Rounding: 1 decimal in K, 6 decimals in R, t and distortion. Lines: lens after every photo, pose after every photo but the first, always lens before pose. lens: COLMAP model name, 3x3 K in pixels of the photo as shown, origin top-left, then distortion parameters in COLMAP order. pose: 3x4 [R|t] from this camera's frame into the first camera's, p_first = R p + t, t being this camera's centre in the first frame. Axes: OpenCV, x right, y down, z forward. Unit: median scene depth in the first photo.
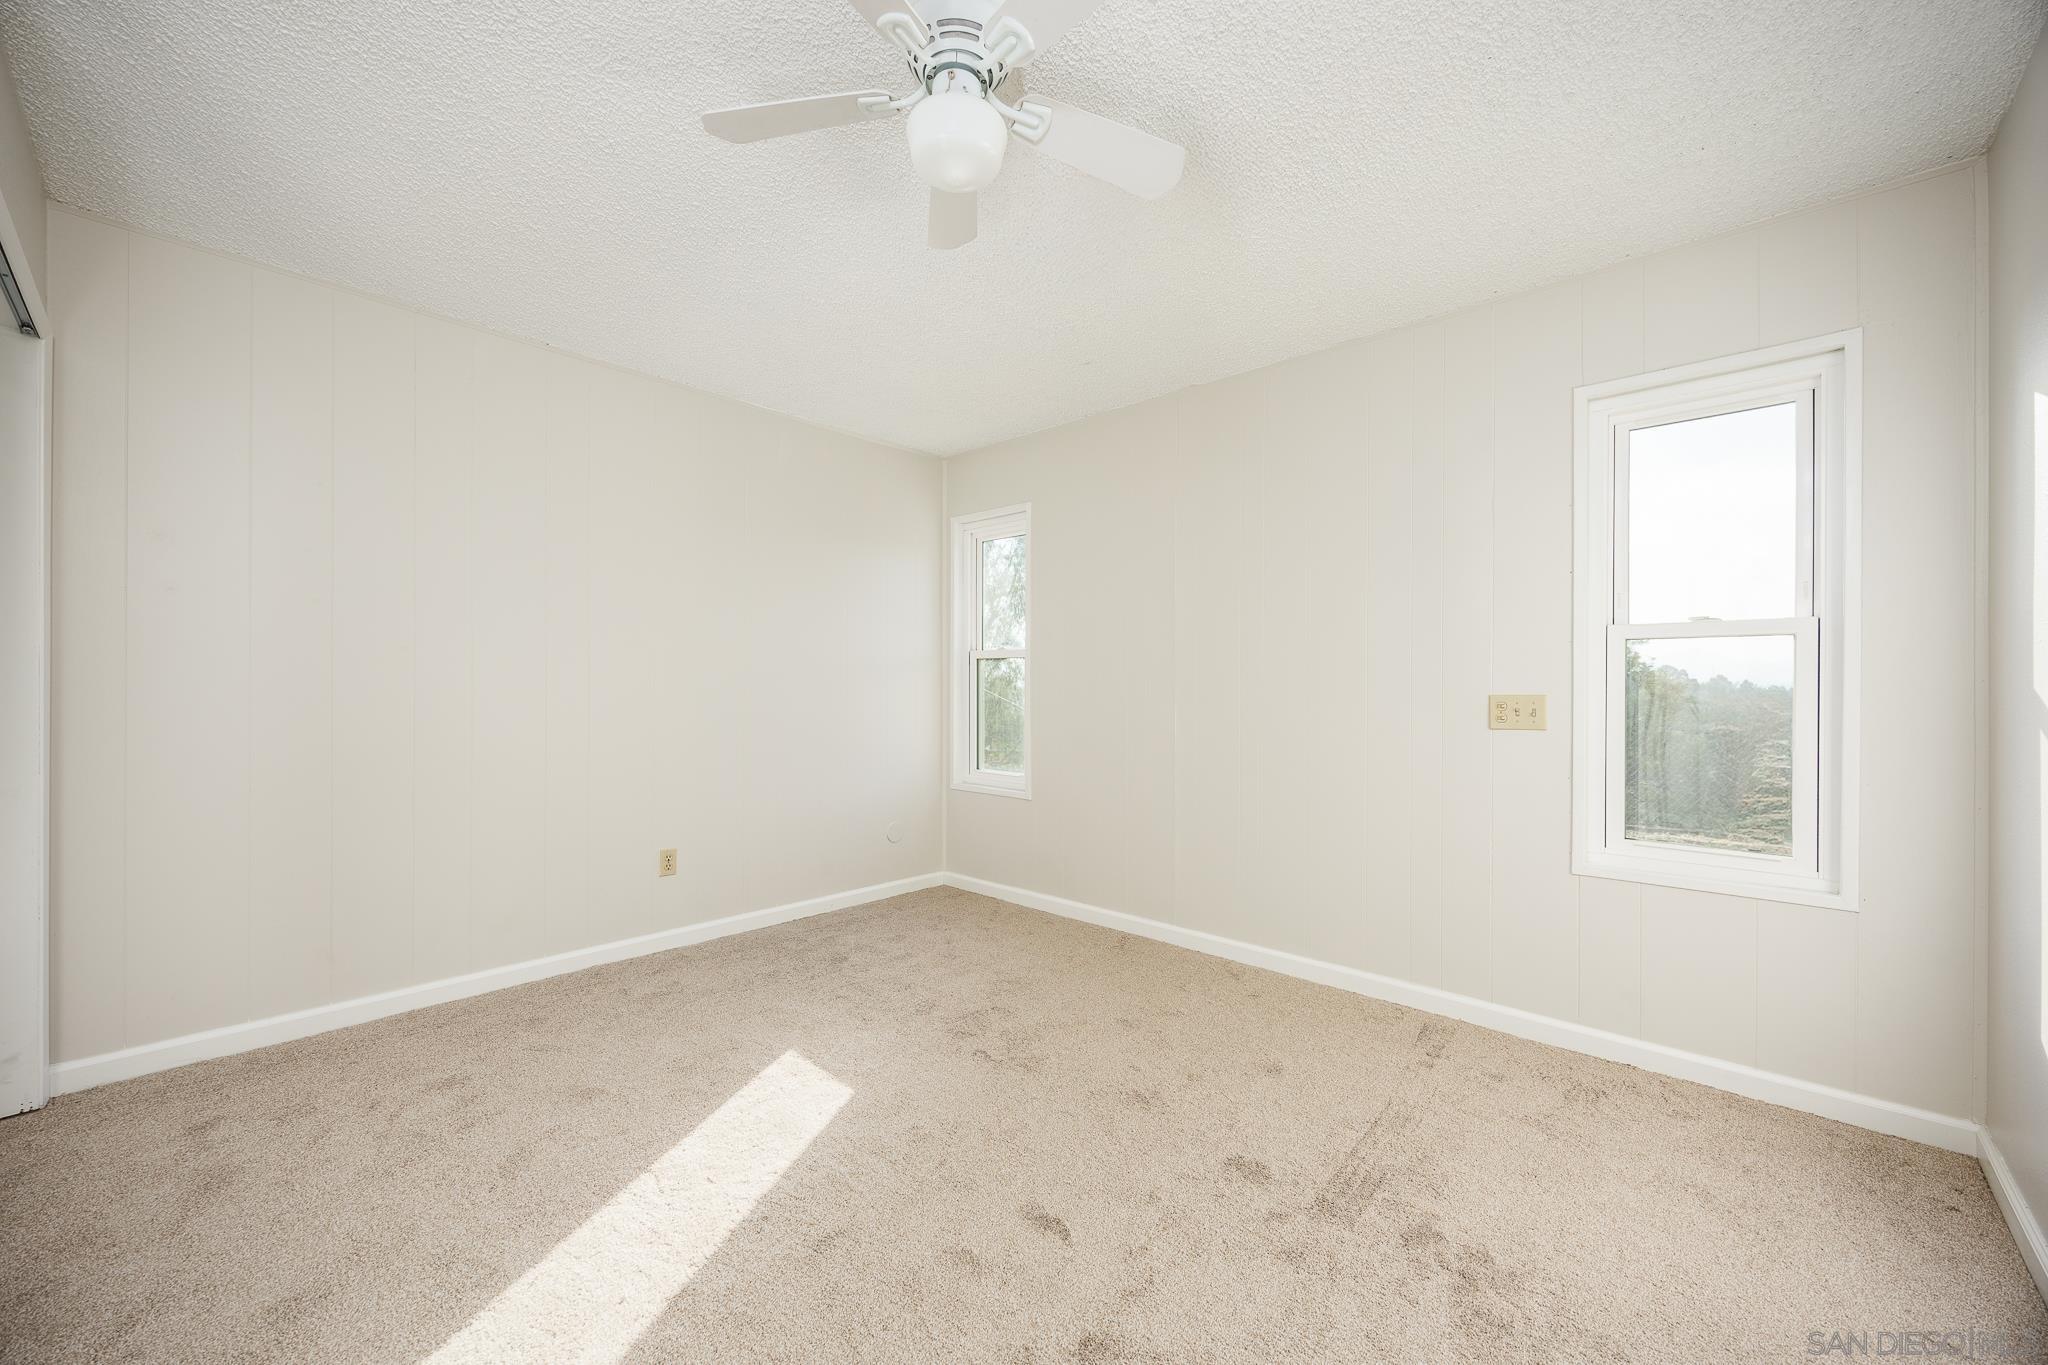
lens RADIAL K [[777.8, 0, 1027.3], [0, 777.8, 687.2], [0, 0, 1]] dist [0.001009, 0.000248]
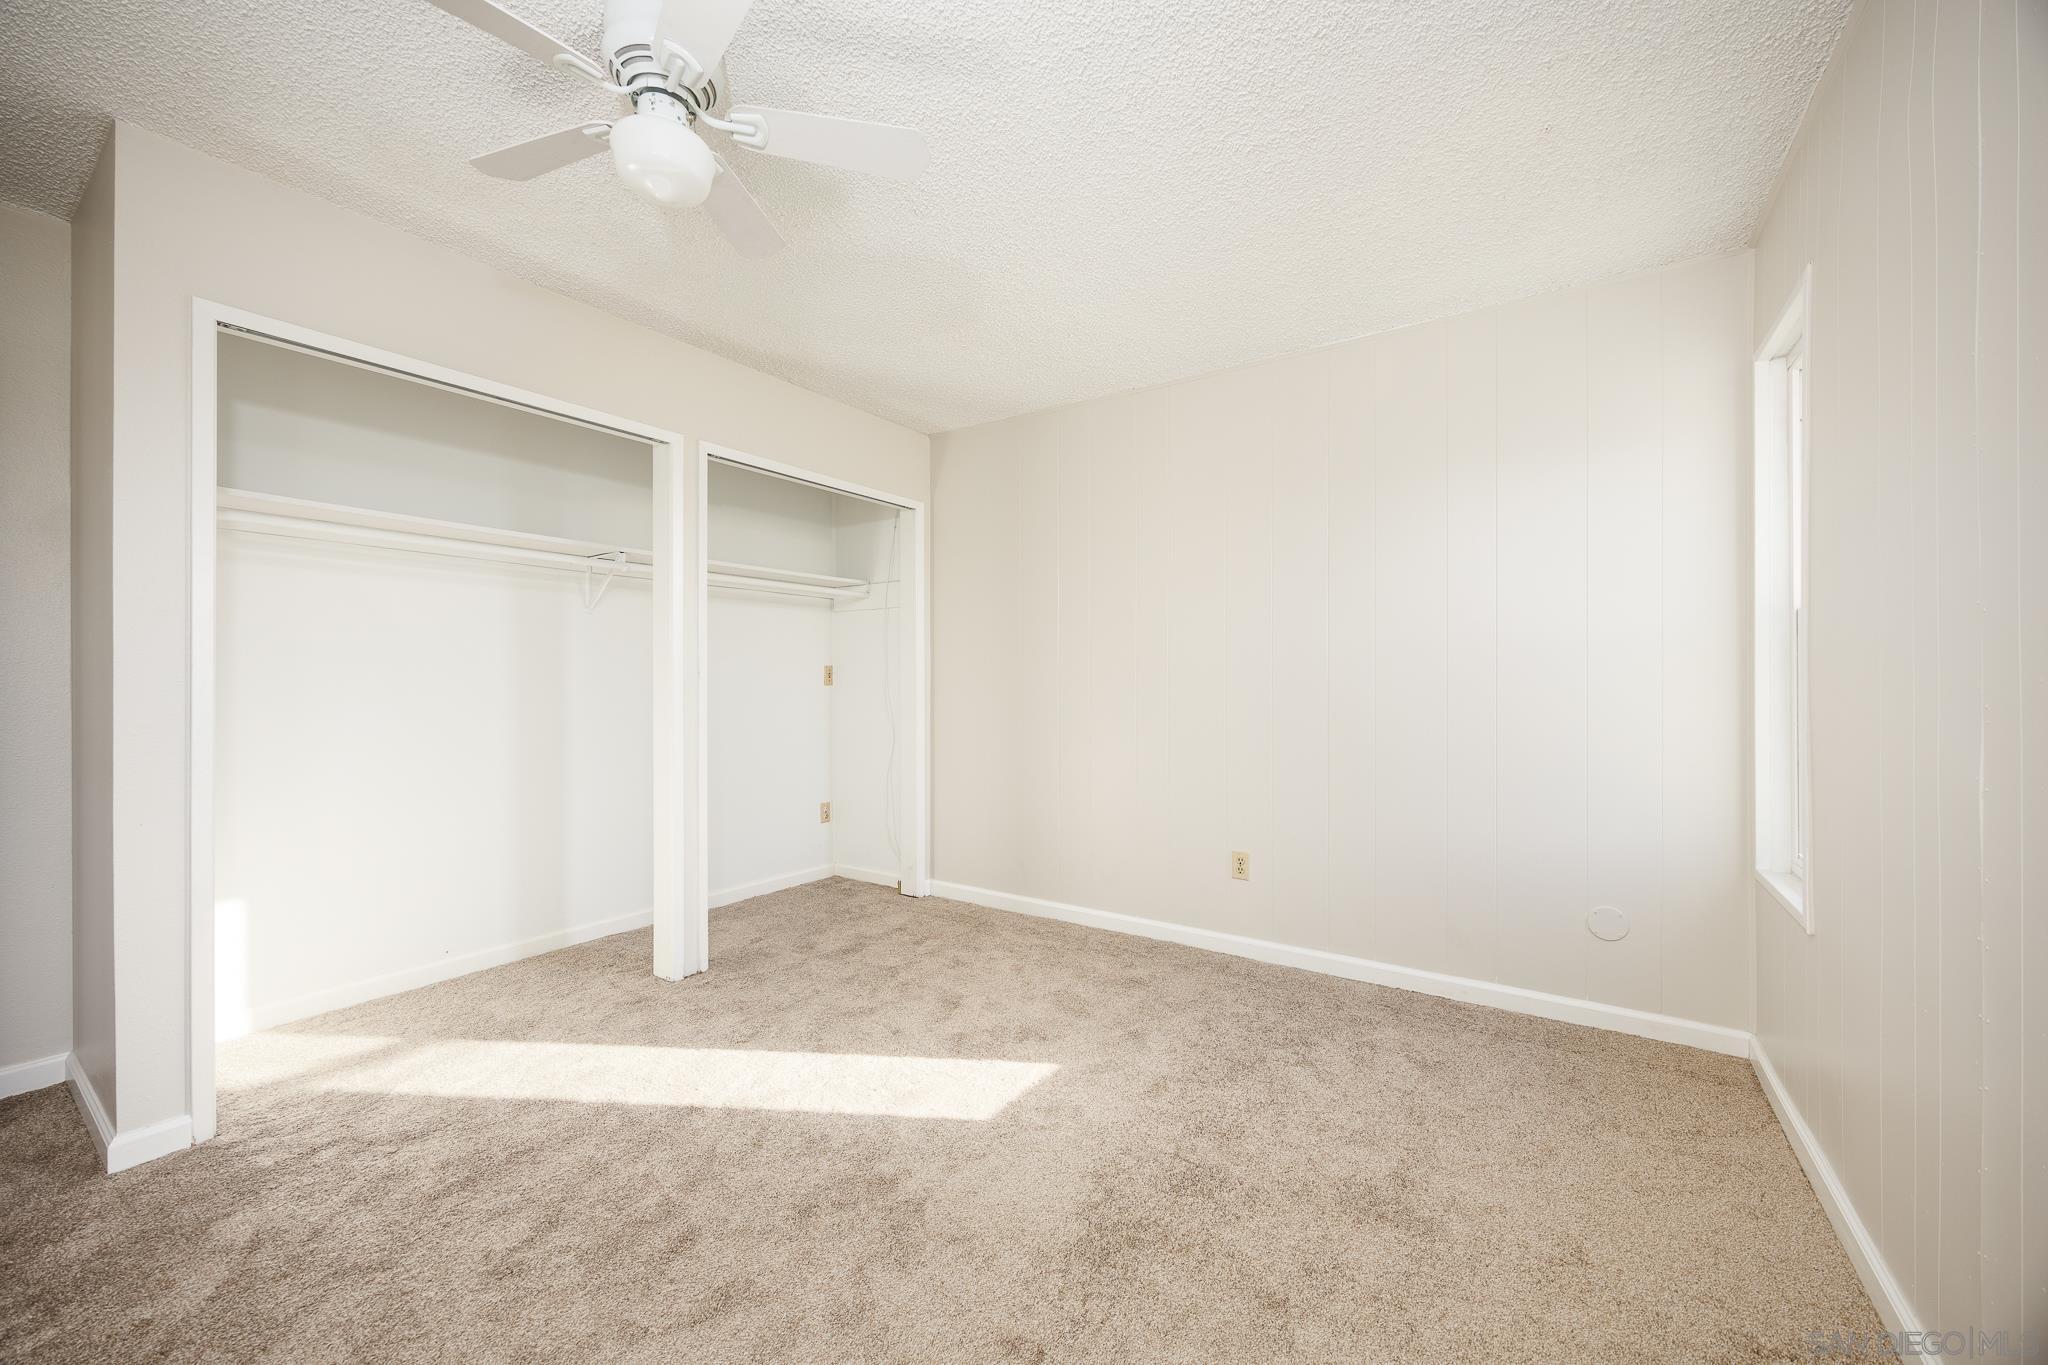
lens RADIAL K [[777.8, 0, 1027.9], [0, 777.8, 685.3], [0, 0, 1]] dist [0.001009, 0.000248]
pose [[0.154994, -0.004515, -0.987905, 0.663929], [0.001648, 0.999989, -0.004311, 0.005519], [0.987914, -0.000960, 0.155000, 0.859759]]
